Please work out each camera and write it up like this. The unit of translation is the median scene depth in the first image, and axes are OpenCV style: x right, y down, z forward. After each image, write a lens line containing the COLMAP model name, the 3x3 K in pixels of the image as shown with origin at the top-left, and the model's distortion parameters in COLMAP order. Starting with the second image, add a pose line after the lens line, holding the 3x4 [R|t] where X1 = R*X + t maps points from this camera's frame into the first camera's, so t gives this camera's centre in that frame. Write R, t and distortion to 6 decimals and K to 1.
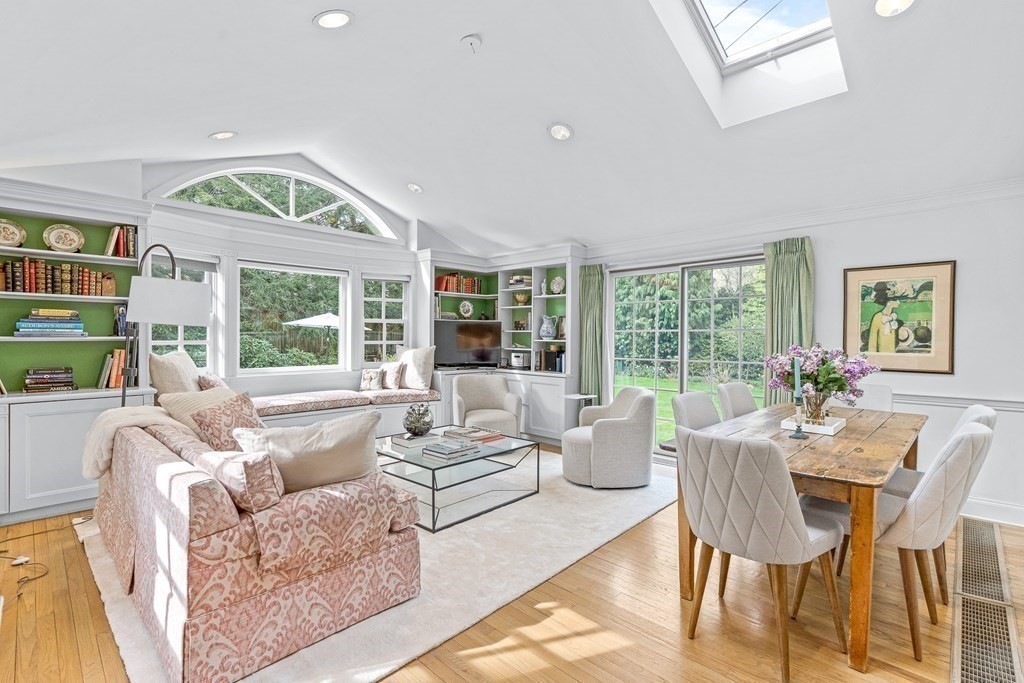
lens RADIAL K [[469.9, 0, 512.0], [0, 469.9, 341.5], [0, 0, 1]] dist [0.000269, -0.000082]
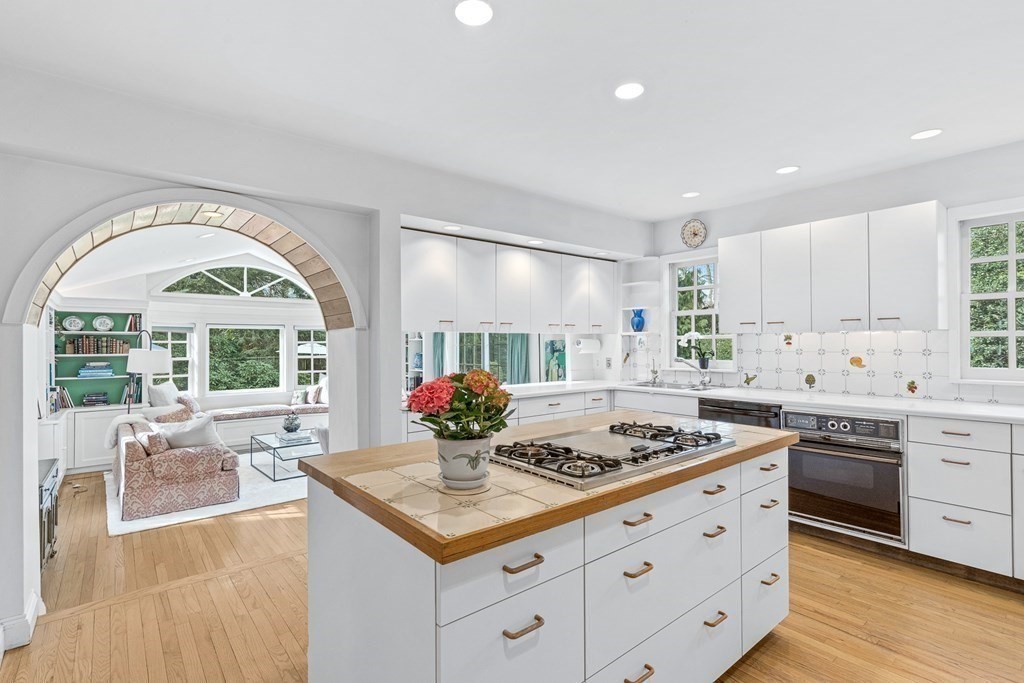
lens RADIAL K [[477.4, 0, 512.0], [0, 477.4, 341.5], [0, 0, 1]] dist [-0.003631, -0.000228]
pose [[0.994907, -0.011493, -0.100139, 0.538134], [0.009466, 0.999741, -0.020695, -0.059772], [0.100351, 0.019642, 0.994758, -0.453020]]
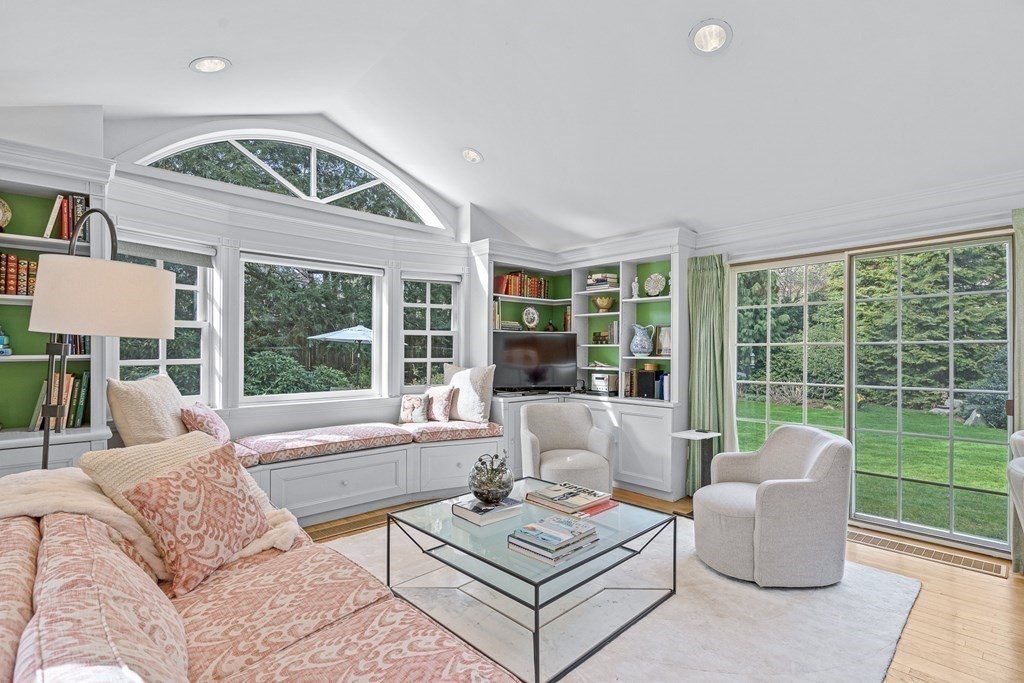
lens RADIAL K [[486.3, 0, 520.0], [0, 486.3, 352.1], [0, 0, 1]] dist [0.001125, 0.000180]
pose [[0.998581, -0.002086, -0.053222, -0.083174], [0.001643, 0.999964, -0.008366, -0.004807], [0.053238, 0.008266, 0.998548, 0.213589]]
